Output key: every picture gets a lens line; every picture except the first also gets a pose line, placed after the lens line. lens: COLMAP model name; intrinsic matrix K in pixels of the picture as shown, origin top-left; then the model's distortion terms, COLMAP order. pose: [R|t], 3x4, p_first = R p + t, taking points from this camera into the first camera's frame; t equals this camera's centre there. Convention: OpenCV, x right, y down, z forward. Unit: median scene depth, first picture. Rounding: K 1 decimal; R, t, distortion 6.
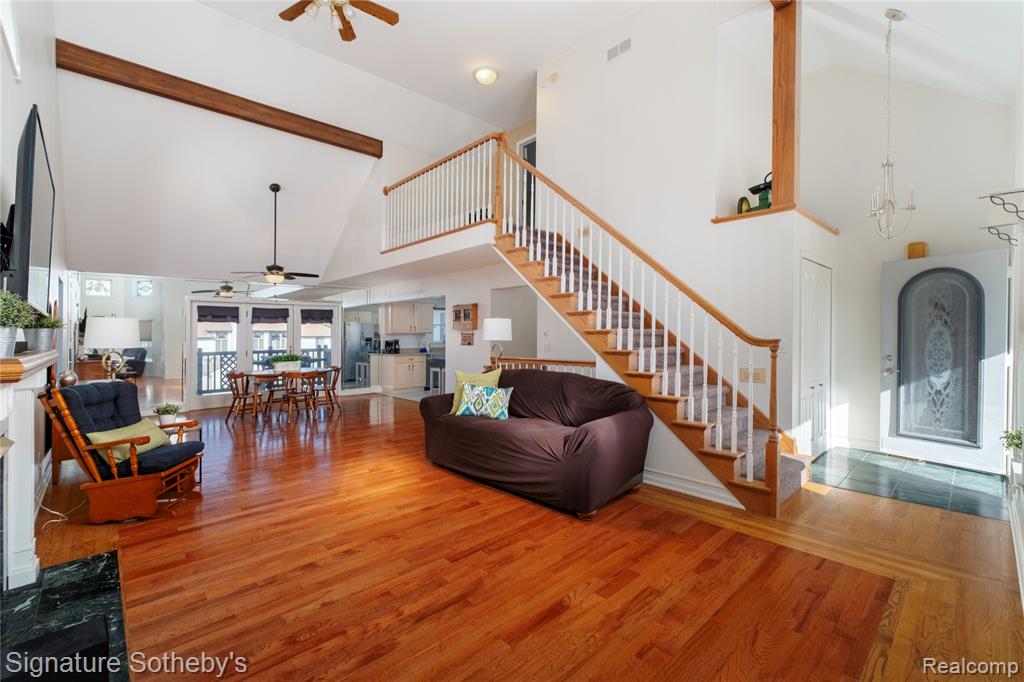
lens RADIAL K [[442.1, 0, 512.6], [0, 442.1, 342.1], [0, 0, 1]] dist [-0.001374, -0.000314]
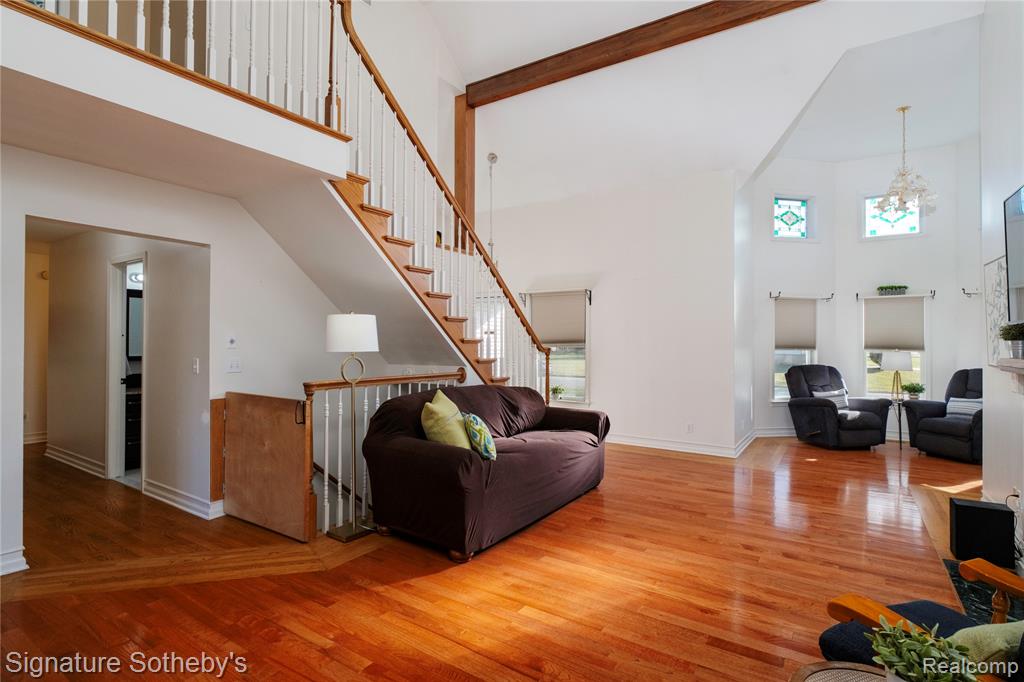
lens RADIAL K [[501.6, 0, 515.1], [0, 501.6, 334.1], [0, 0, 1]] dist [0.004355, 0.000731]
pose [[-0.231495, 0.024208, 0.972535, -1.144845], [0.003545, 0.999705, -0.024040, -0.014114], [-0.972830, -0.002117, -0.231512, 1.459534]]
